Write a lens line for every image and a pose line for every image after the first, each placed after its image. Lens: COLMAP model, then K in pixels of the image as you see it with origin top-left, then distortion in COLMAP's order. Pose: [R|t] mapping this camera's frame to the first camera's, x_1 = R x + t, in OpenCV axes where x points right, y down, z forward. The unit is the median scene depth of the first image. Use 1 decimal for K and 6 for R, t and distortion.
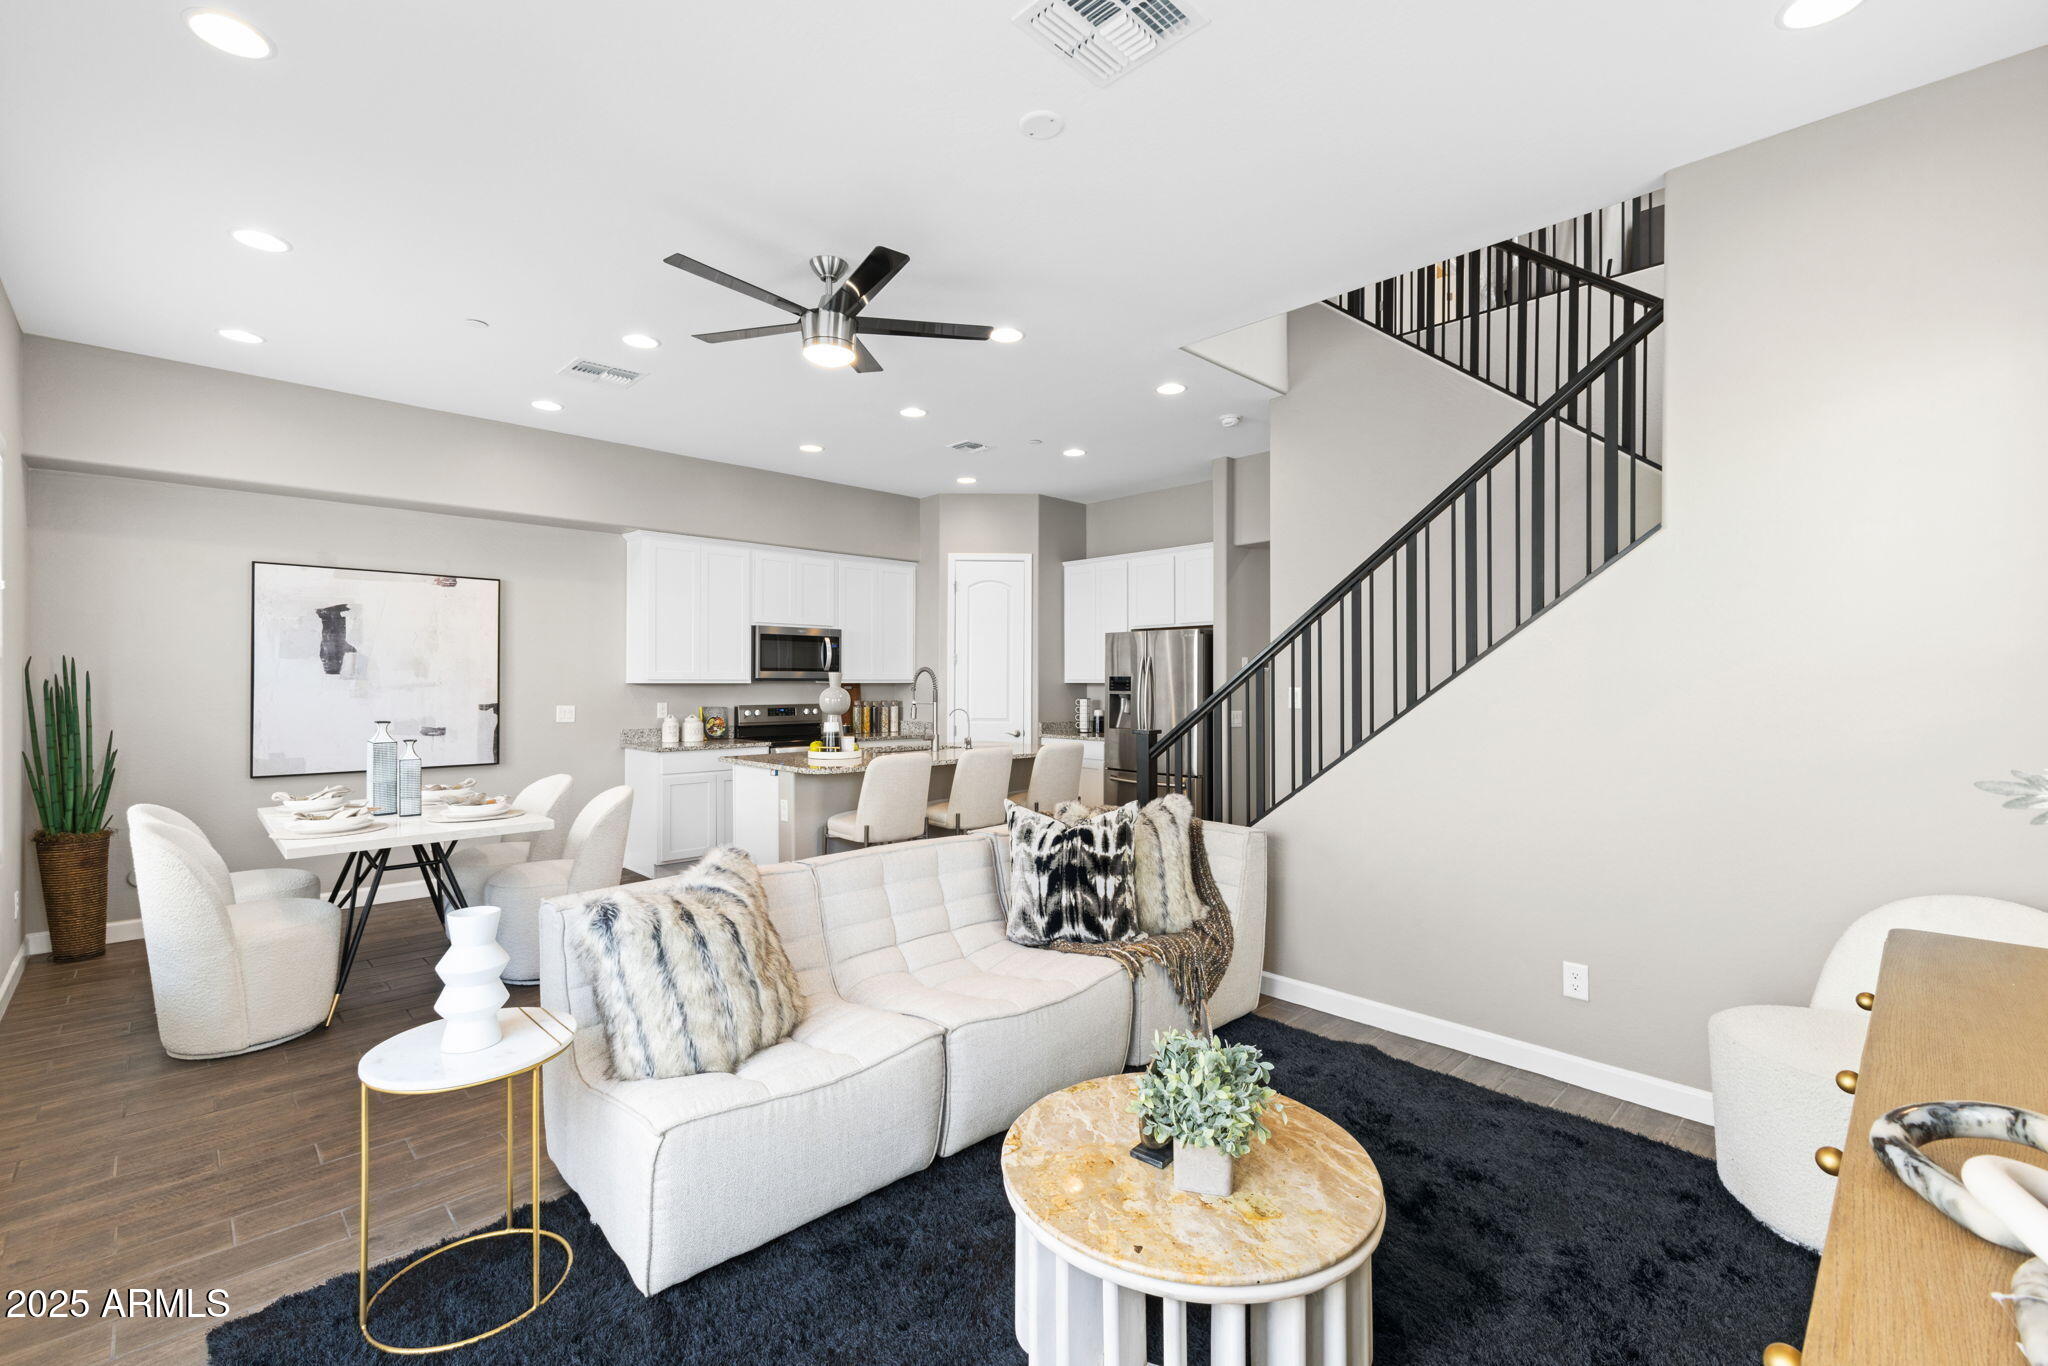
lens RADIAL K [[877.2, 0, 1030.8], [0, 877.2, 685.1], [0, 0, 1]] dist [0.002593, 0.000283]
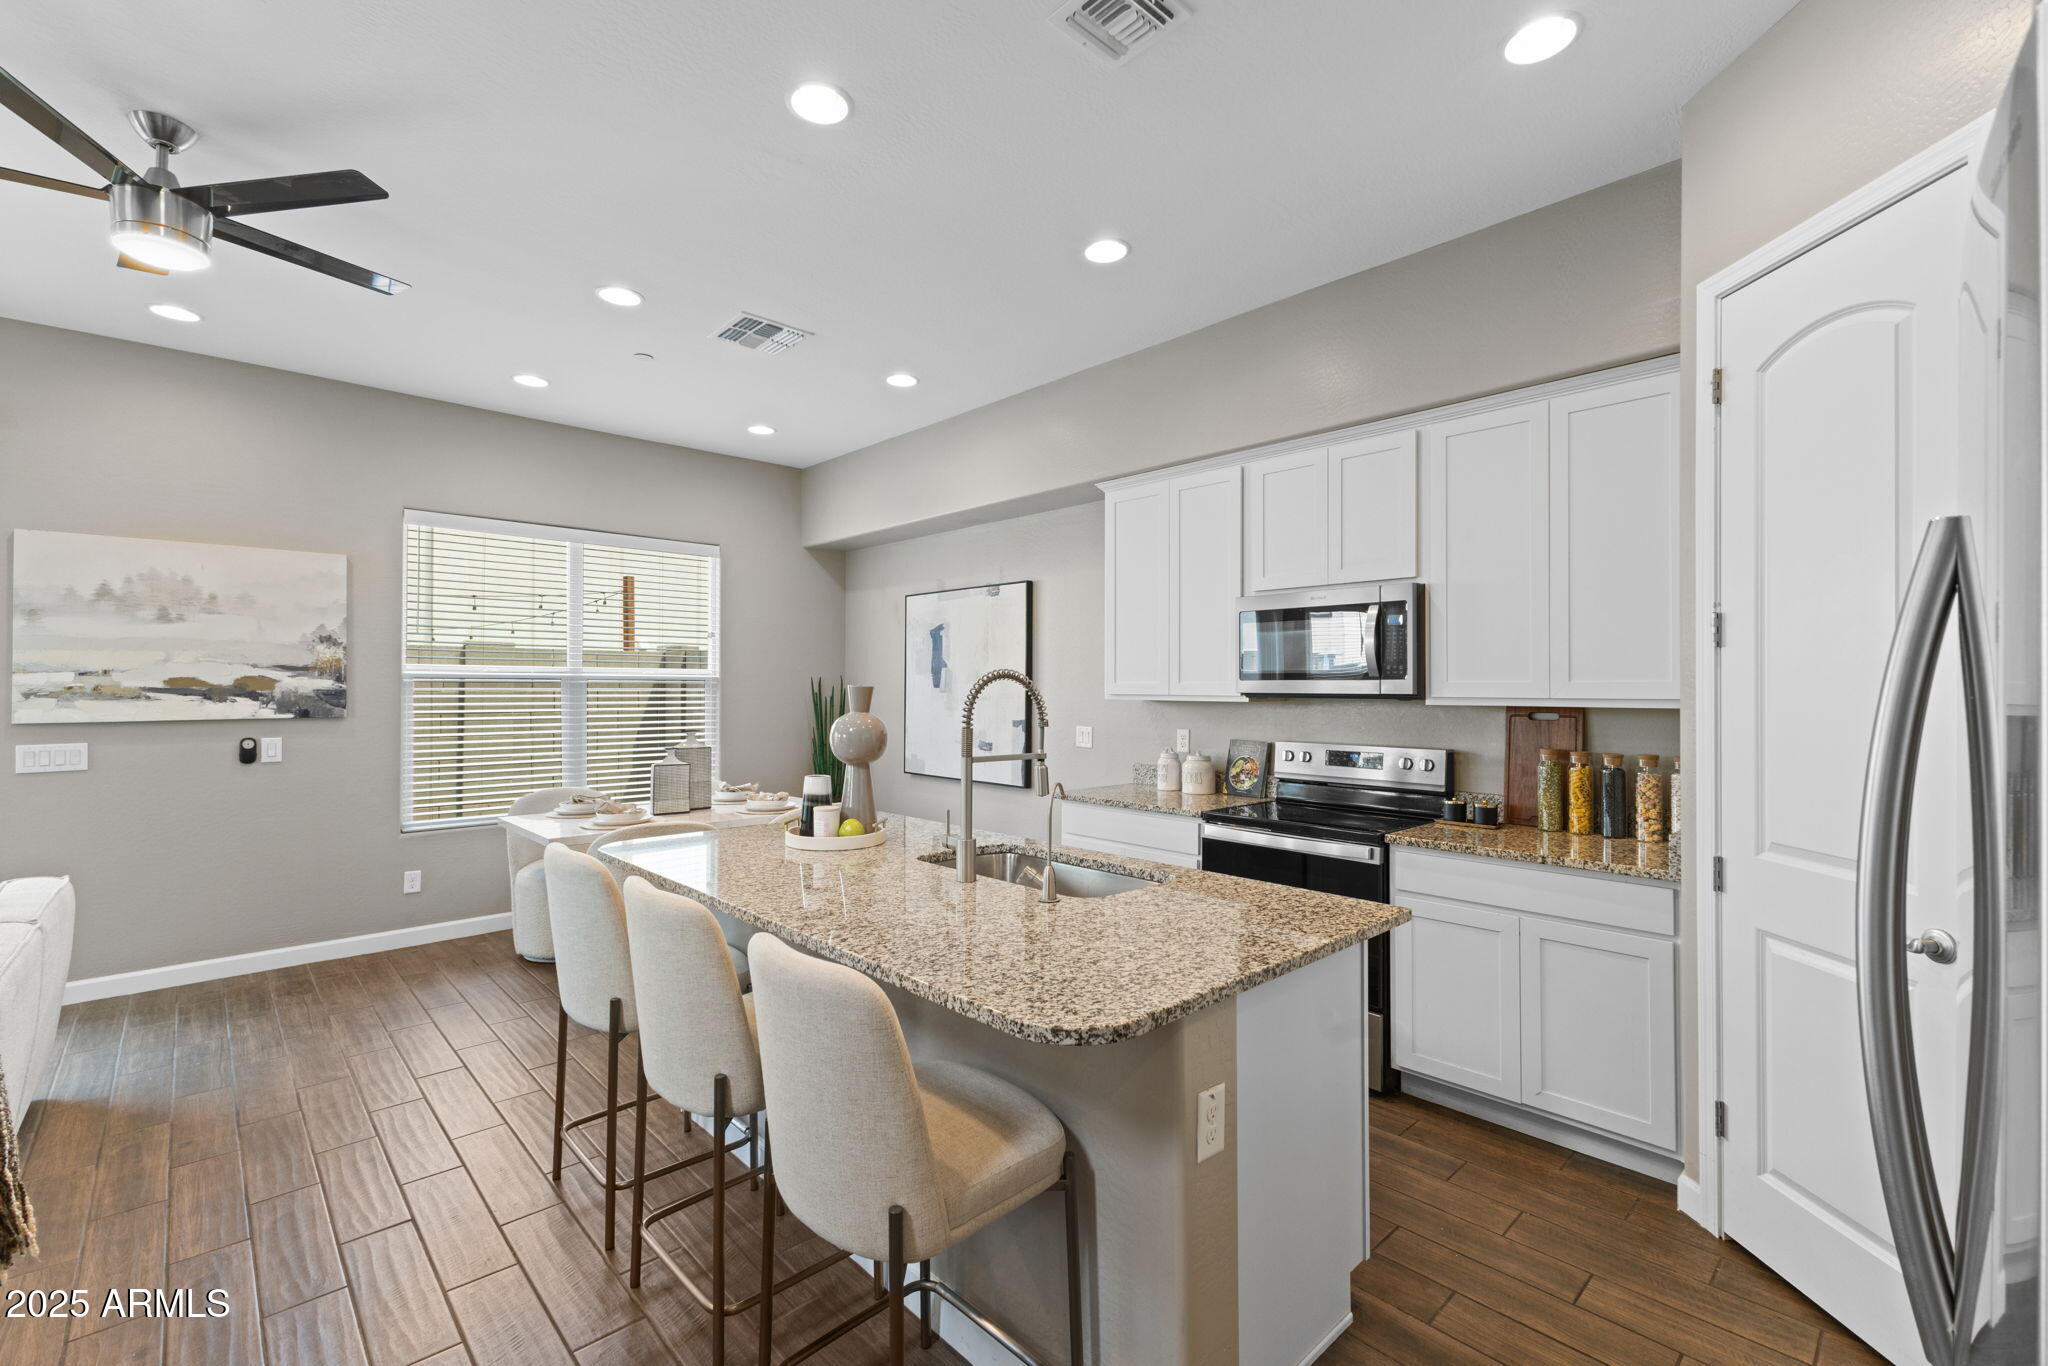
lens RADIAL K [[847.1, 0, 1026.1], [0, 847.1, 675.9], [0, 0, 1]] dist [0.001273, 0.000253]
pose [[-0.013673, -0.009564, -0.999861, 0.266262], [-0.007115, 0.999930, -0.009467, -0.016943], [0.999881, 0.006985, -0.013740, 1.064996]]
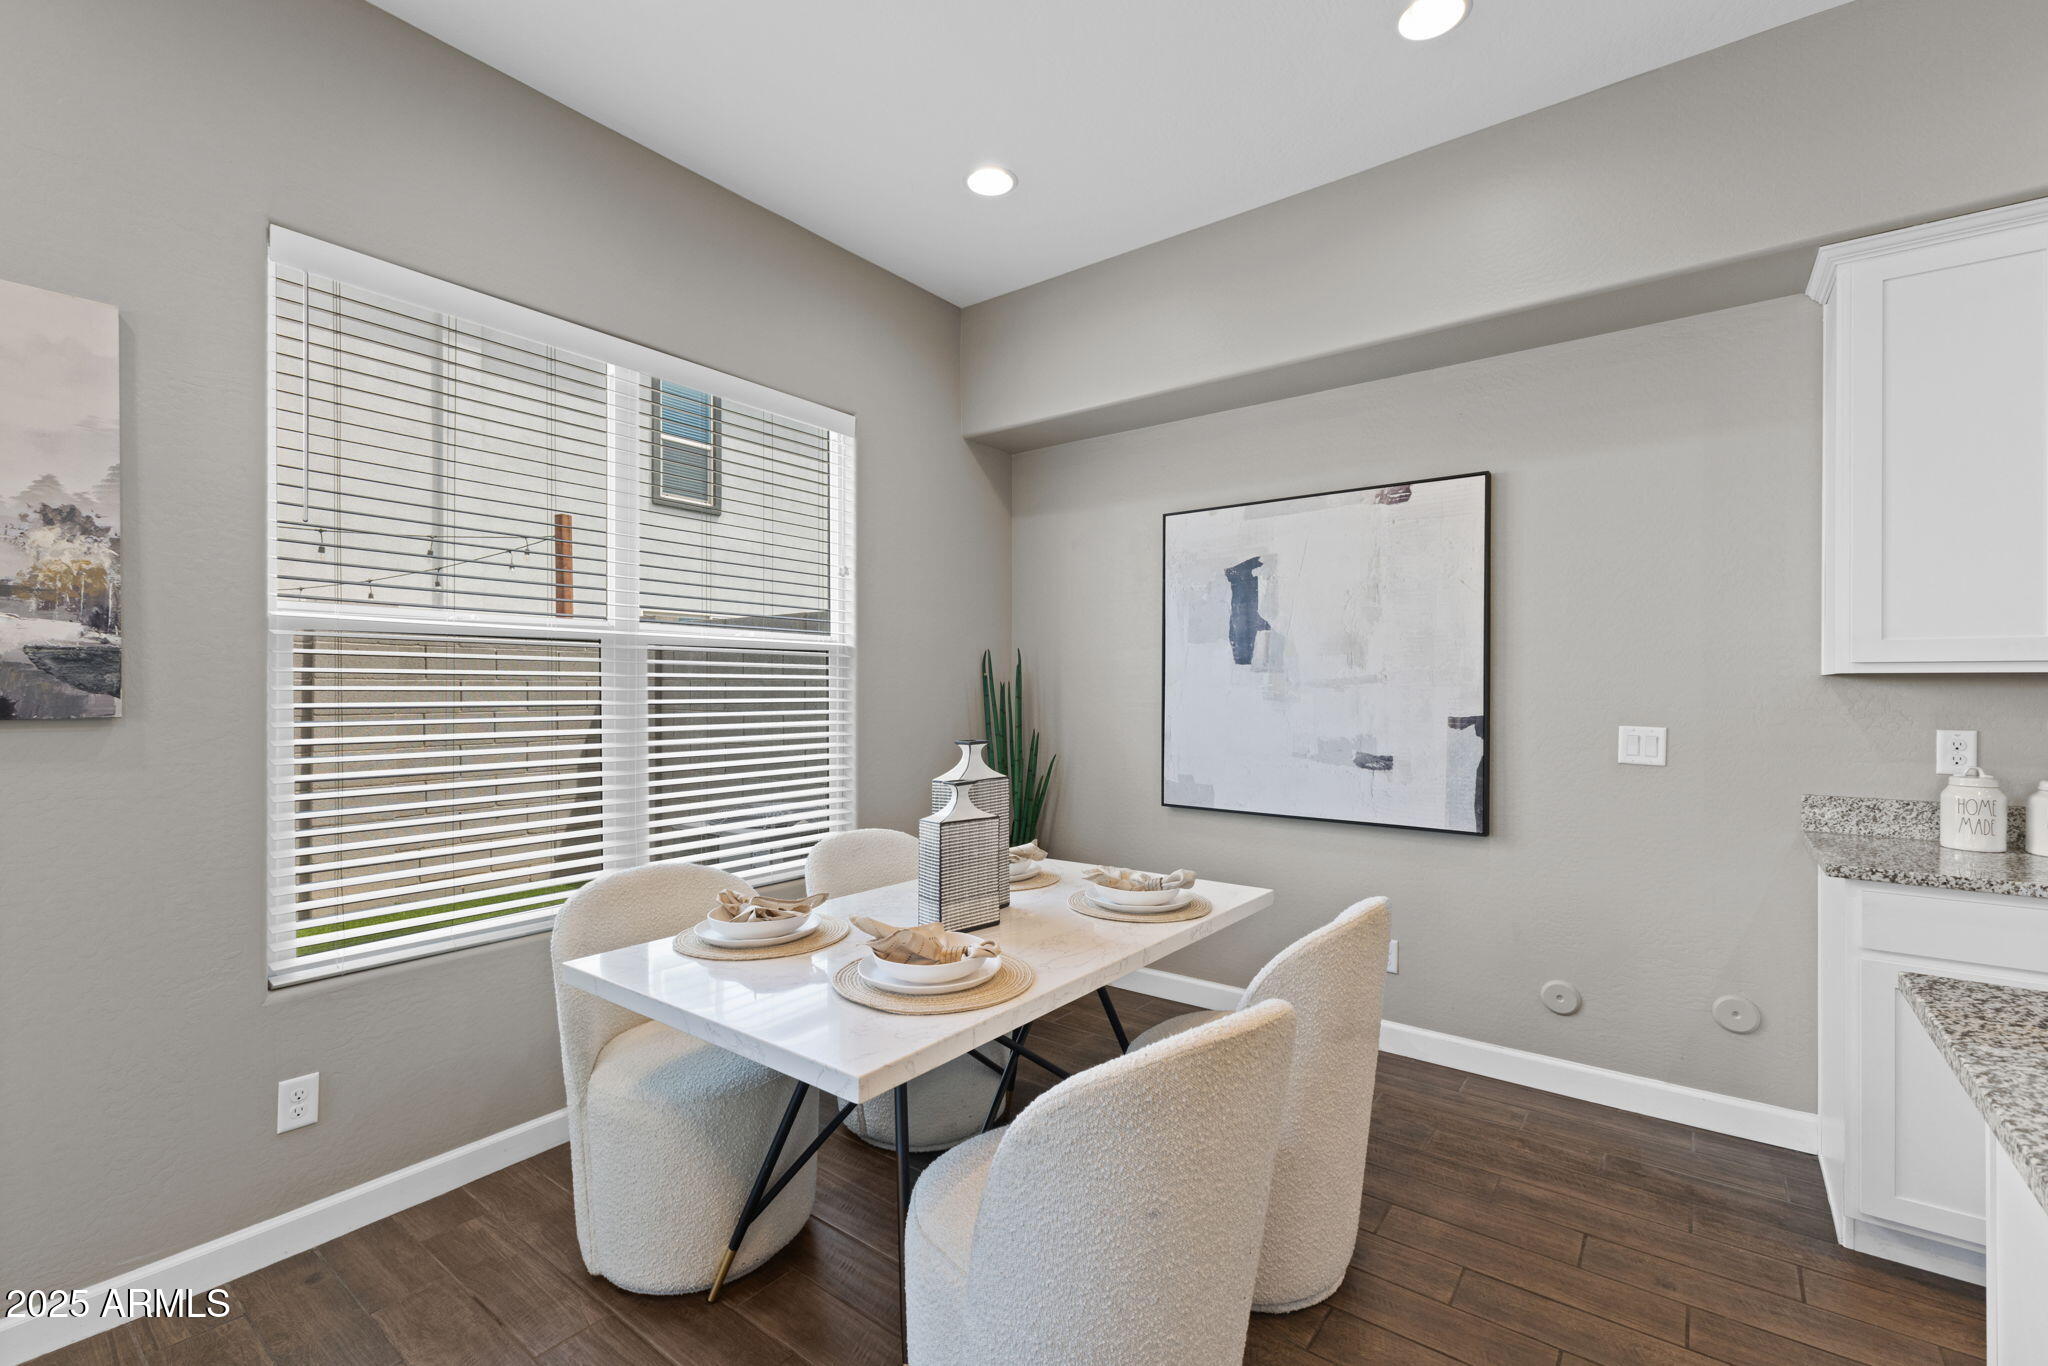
lens RADIAL K [[877.2, 0, 1030.8], [0, 877.2, 685.1], [0, 0, 1]] dist [0.002593, 0.000283]
pose [[0.141833, -0.002648, -0.989887, -0.149696], [-0.004718, 0.999983, -0.003351, 0.006047], [0.989879, 0.005146, 0.141818, 0.704200]]
